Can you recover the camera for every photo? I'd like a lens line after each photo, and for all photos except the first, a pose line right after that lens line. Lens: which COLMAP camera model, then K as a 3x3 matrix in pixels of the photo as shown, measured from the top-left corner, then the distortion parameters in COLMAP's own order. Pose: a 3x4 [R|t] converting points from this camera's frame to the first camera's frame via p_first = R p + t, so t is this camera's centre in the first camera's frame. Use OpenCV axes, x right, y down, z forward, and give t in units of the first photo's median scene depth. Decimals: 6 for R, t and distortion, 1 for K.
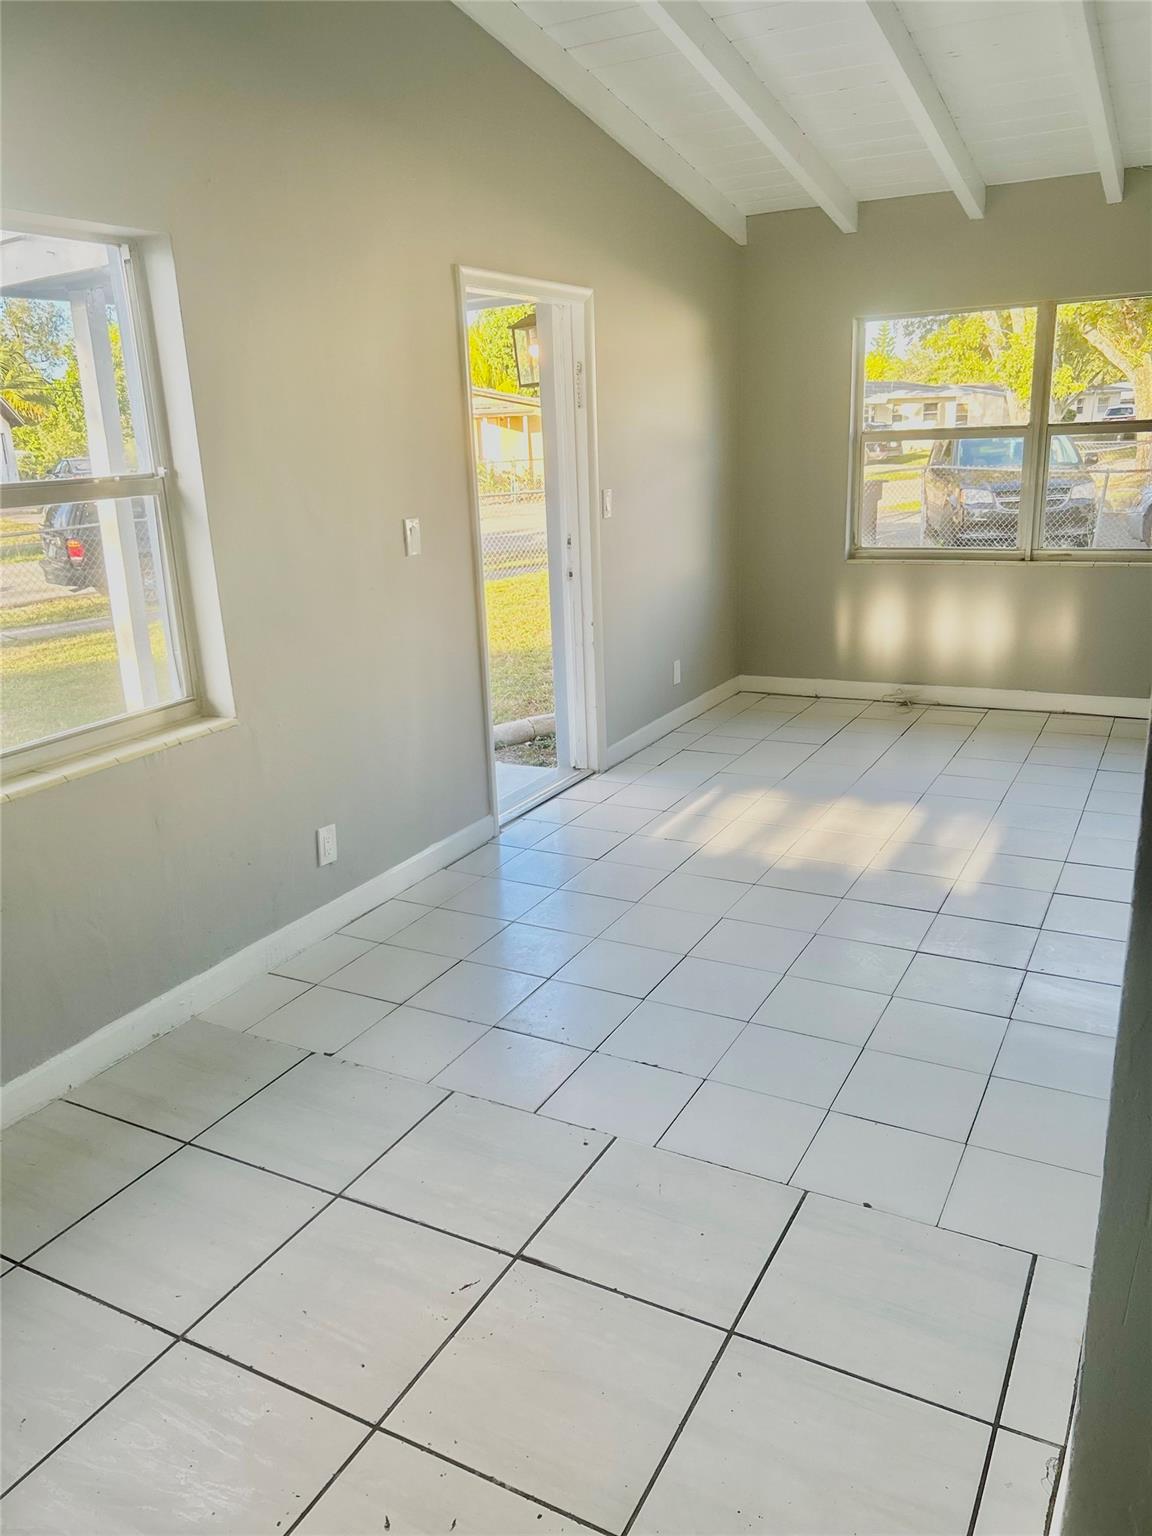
lens RADIAL K [[1156.7, 0, 579.8], [0, 1156.7, 752.9], [0, 0, 1]] dist [0.045256, -0.030130]
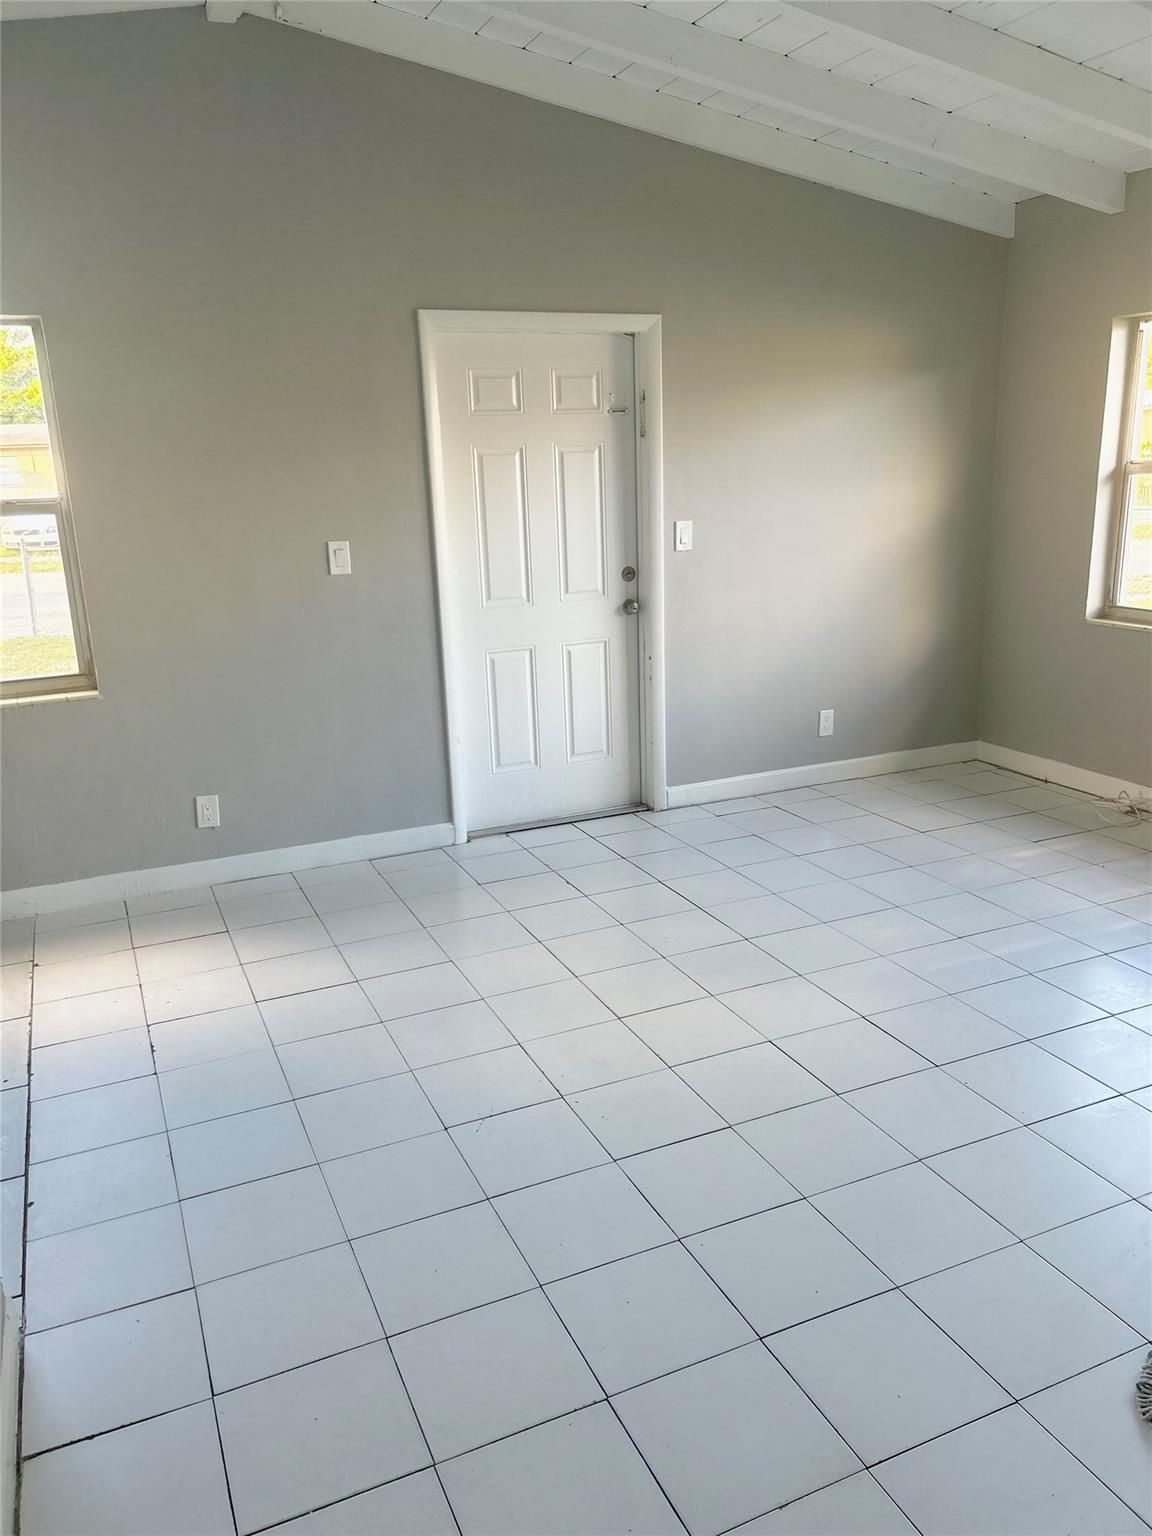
lens RADIAL K [[1156.7, 0, 614.2], [0, 1156.7, 768.4], [0, 0, 1]] dist [0.045256, -0.030130]
pose [[0.806966, 0.164834, -0.567129, 0.637485], [-0.161719, 0.985233, 0.056245, -0.079692], [0.568025, 0.046328, 0.821706, 0.210003]]
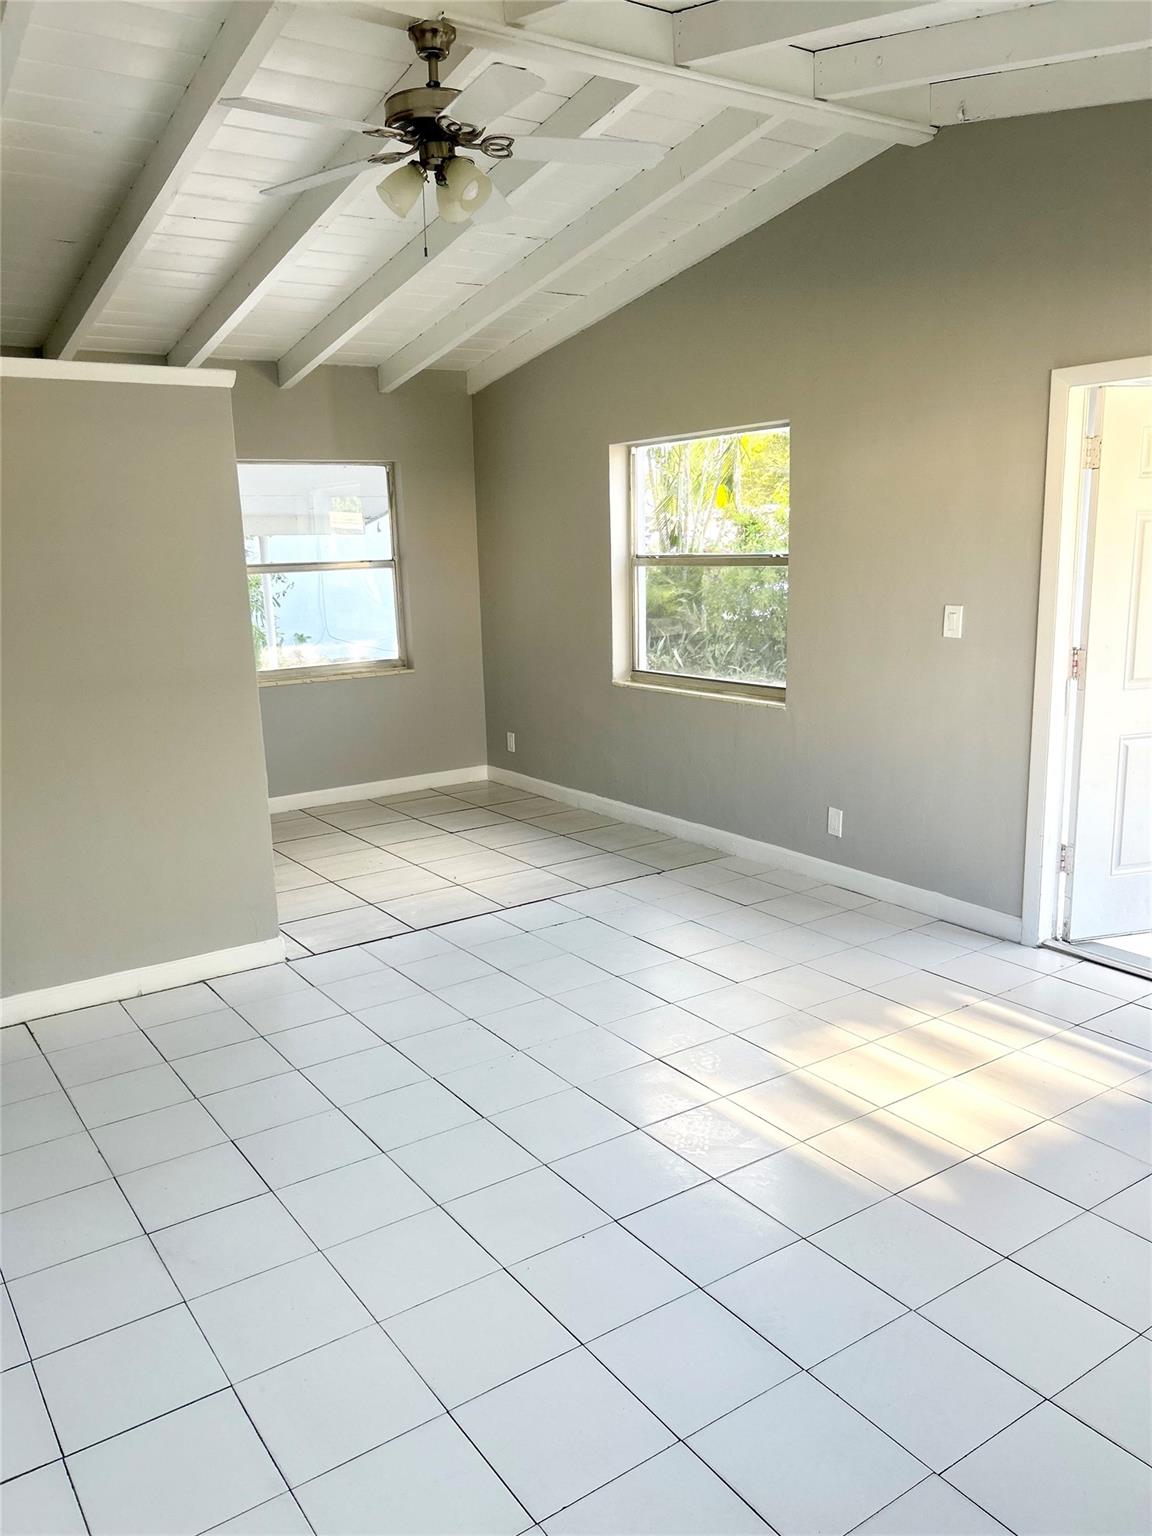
lens RADIAL K [[1156.7, 0, 581.8], [0, 1156.7, 763.9], [0, 0, 1]] dist [0.045256, -0.030130]
pose [[-0.450600, 0.212572, -0.867048, 0.905901], [-0.207447, 0.919718, 0.333294, -0.314303], [0.868289, 0.330049, -0.370327, 0.999559]]
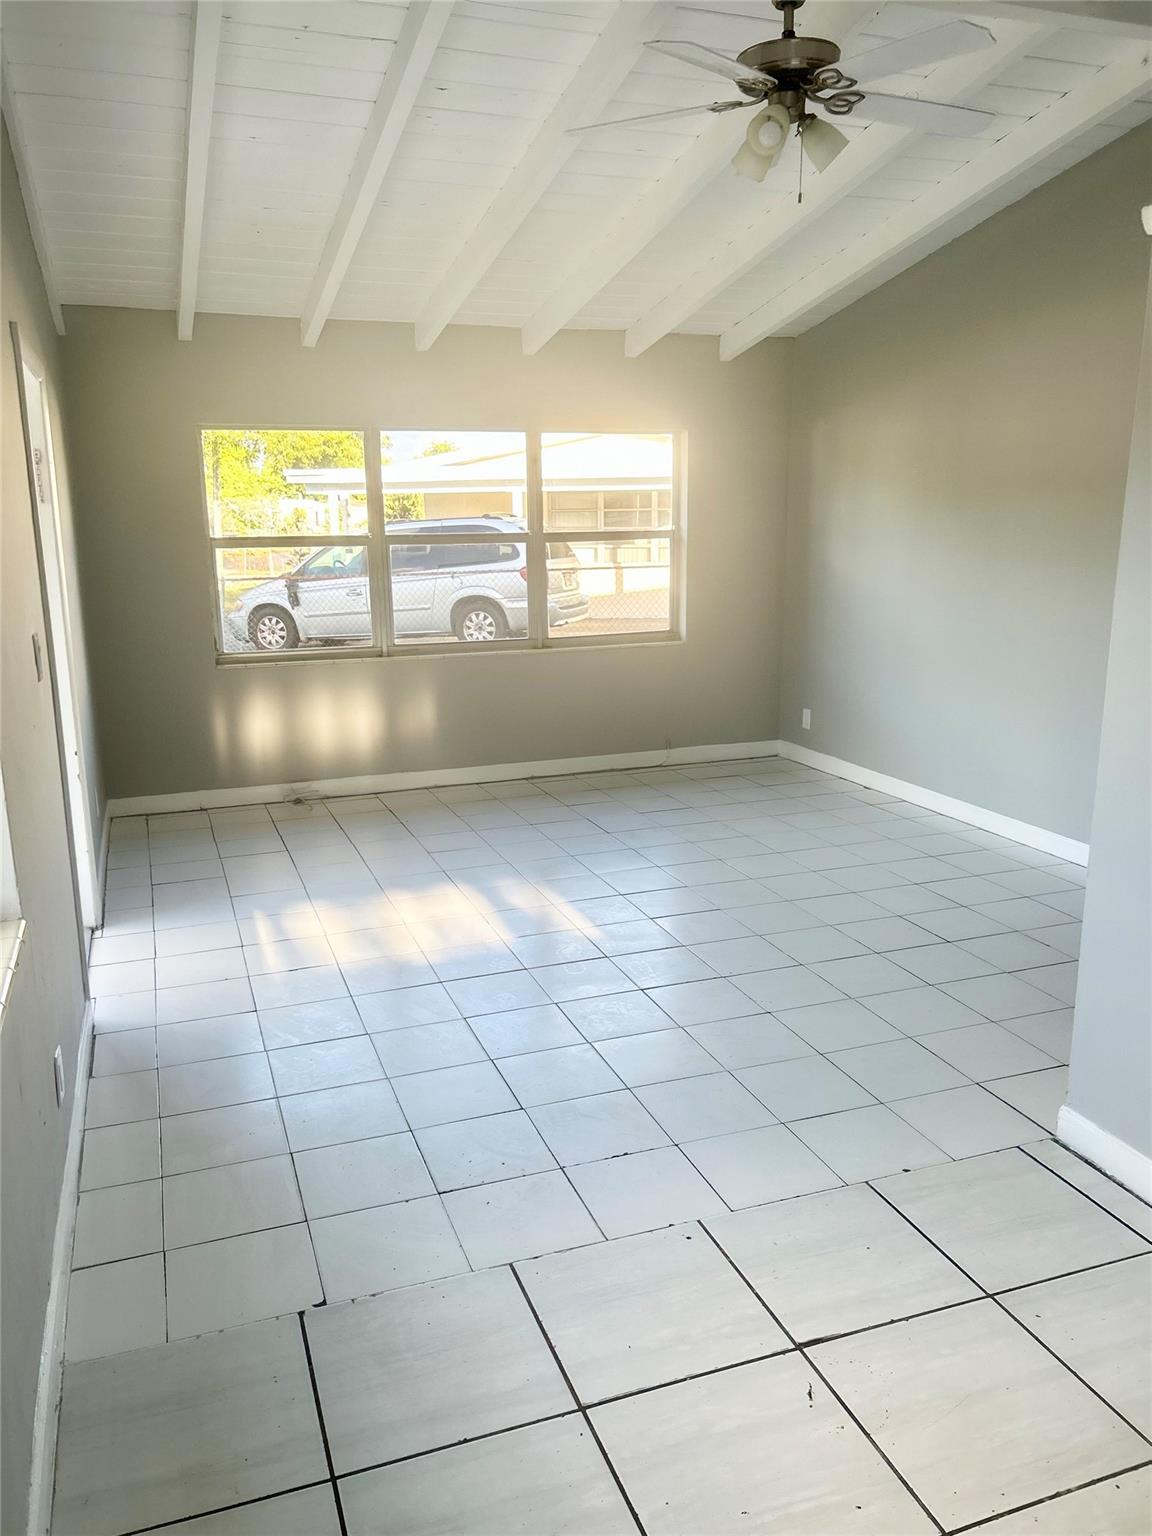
lens RADIAL K [[1156.7, 0, 573.2], [0, 1156.7, 770.7], [0, 0, 1]] dist [0.045256, -0.030130]
pose [[0.662335, -0.125681, 0.738591, -0.419535], [0.181750, 0.983335, 0.004343, -0.041351], [-0.726828, 0.131363, 0.674140, 0.204687]]
